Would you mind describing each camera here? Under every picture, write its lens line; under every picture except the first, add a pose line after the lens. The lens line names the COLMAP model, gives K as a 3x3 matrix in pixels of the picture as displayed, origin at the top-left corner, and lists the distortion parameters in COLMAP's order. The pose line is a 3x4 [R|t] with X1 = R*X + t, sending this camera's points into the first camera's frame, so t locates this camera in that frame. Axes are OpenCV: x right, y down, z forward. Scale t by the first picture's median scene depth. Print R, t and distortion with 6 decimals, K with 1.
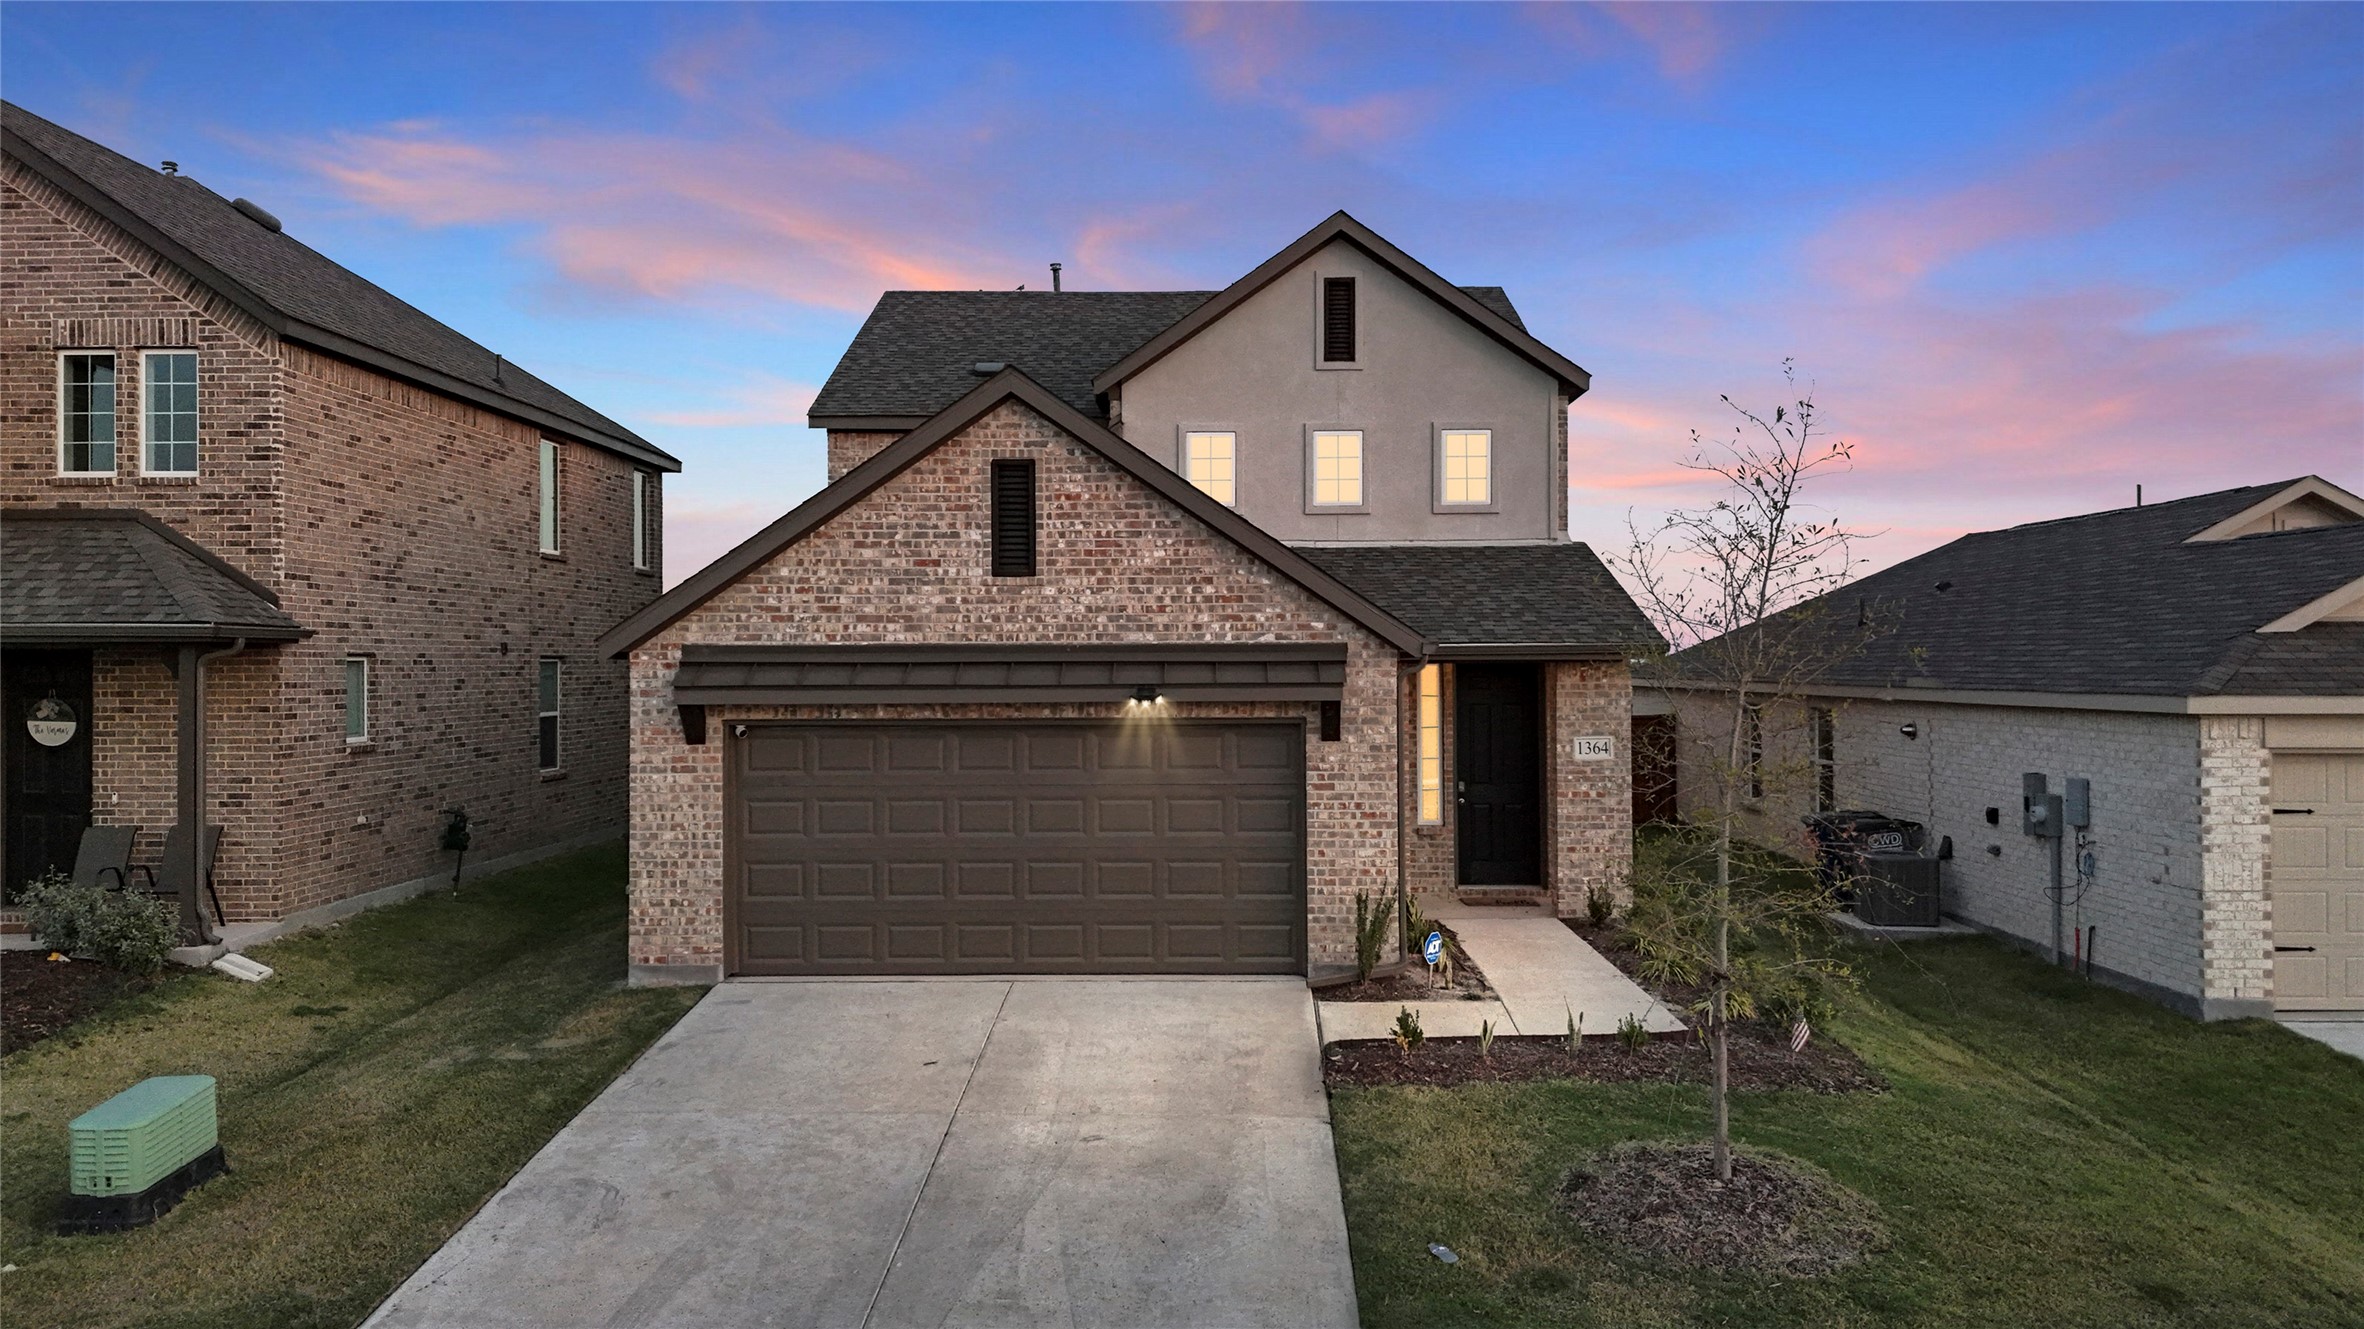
lens RADIAL K [[1832.3, 0, 1207.5], [0, 1832.3, 677.5], [0, 0, 1]] dist [0.042063, -0.018164]
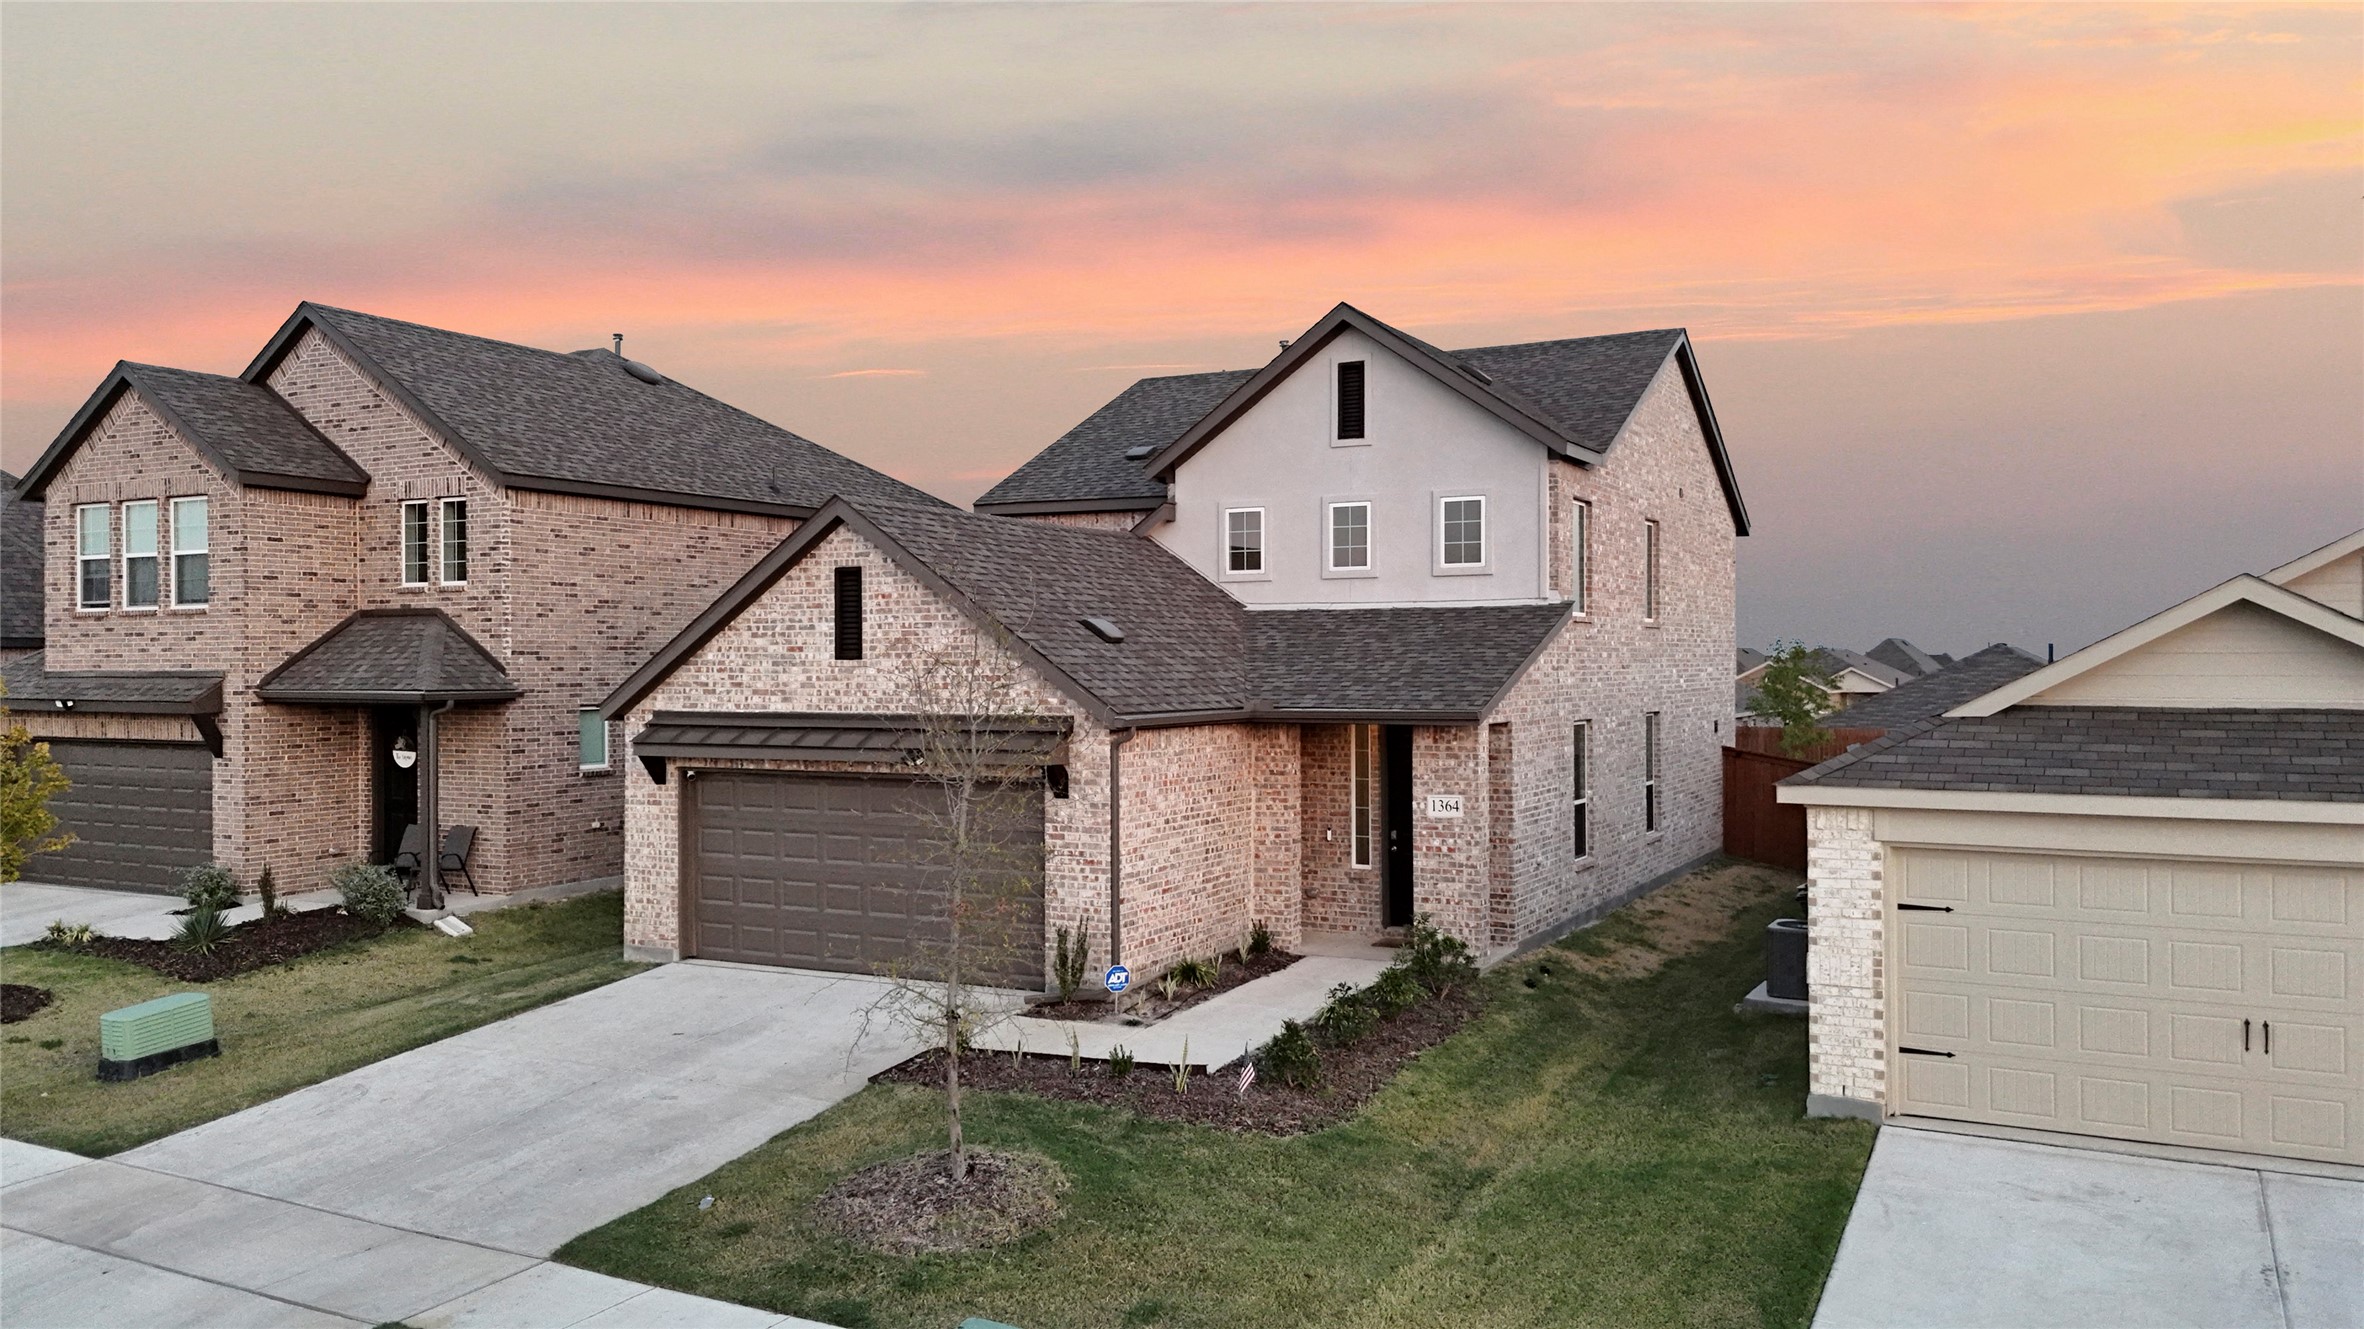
lens RADIAL K [[1832.3, 0, 1181.6], [0, 1832.3, 670.7], [0, 0, 1]] dist [0.042063, -0.018164]
pose [[0.885722, 0.003273, -0.464204, 0.687018], [-0.002830, 0.999995, 0.001650, -0.050351], [0.464207, -0.000148, 0.885727, -0.017912]]
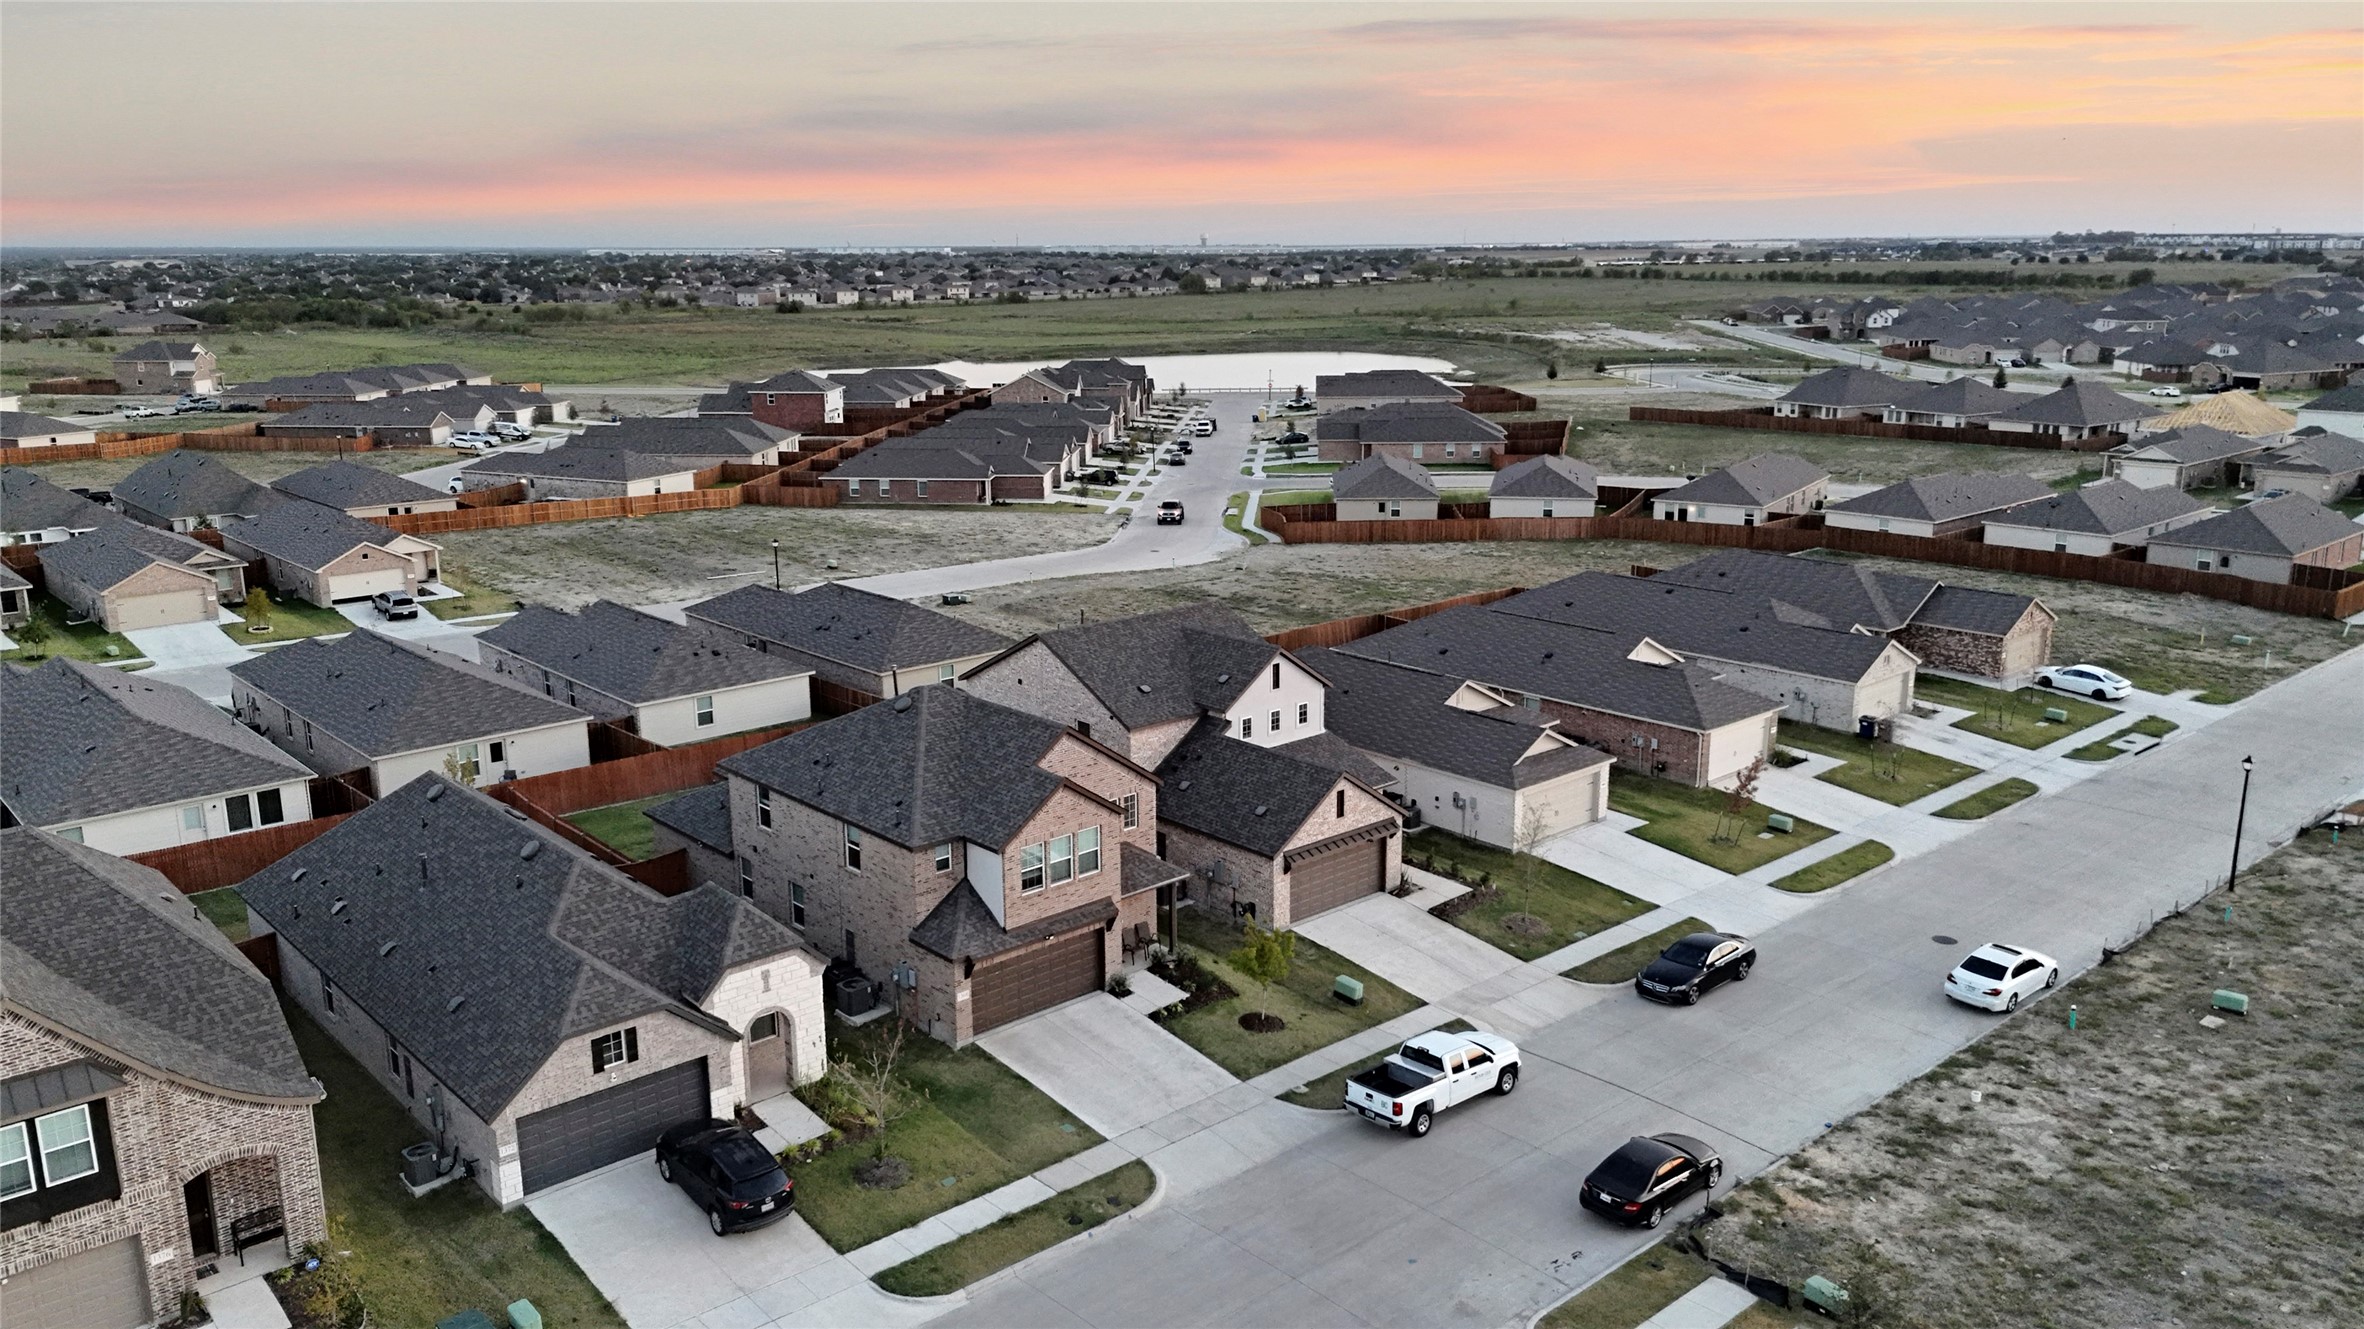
lens RADIAL K [[1832.3, 0, 1181.0], [0, 1832.3, 663.9], [0, 0, 1]] dist [0.042063, -0.018164]
pose [[0.719768, -0.170108, 0.673051, -3.199251], [-0.011986, 0.966324, 0.257048, -1.498685], [-0.694112, -0.193082, 0.693490, -1.646993]]
